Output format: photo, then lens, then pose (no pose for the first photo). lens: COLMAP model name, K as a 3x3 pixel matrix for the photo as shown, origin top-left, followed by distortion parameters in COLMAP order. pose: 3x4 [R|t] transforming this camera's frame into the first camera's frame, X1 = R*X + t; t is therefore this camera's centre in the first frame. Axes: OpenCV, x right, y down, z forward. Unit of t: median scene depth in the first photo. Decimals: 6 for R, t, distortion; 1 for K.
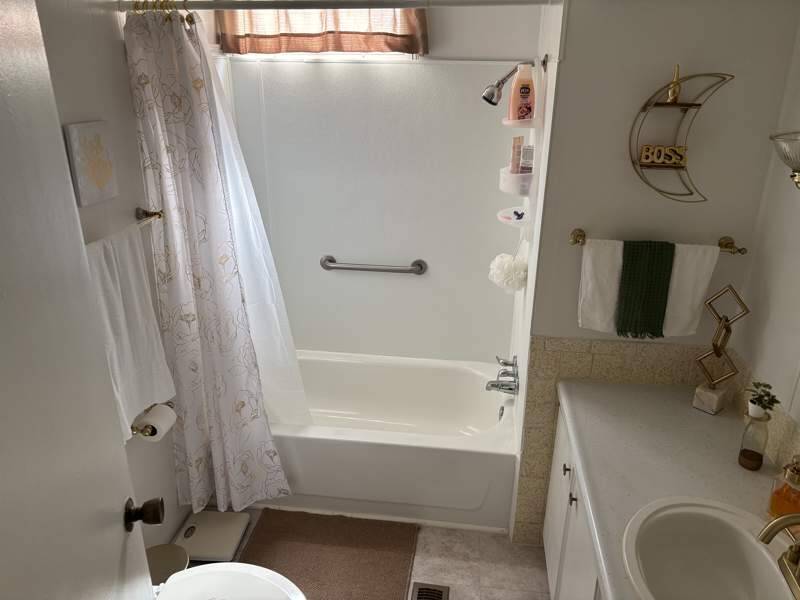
lens RADIAL K [[618.5, 0, 400.0], [0, 618.5, 300.0], [0, 0, 1]] dist [0.112946, -0.116920]
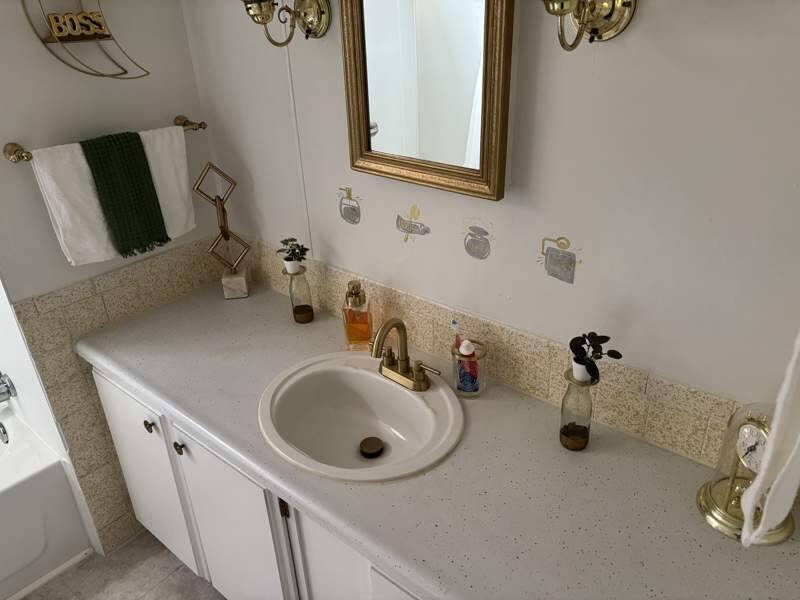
lens RADIAL K [[618.5, 0, 400.0], [0, 618.5, 300.0], [0, 0, 1]] dist [0.112946, -0.116920]
pose [[0.554147, -0.405426, 0.727015, -0.082955], [0.351333, 0.905686, 0.237271, 0.038927], [-0.754643, 0.123941, 0.644323, 0.193335]]
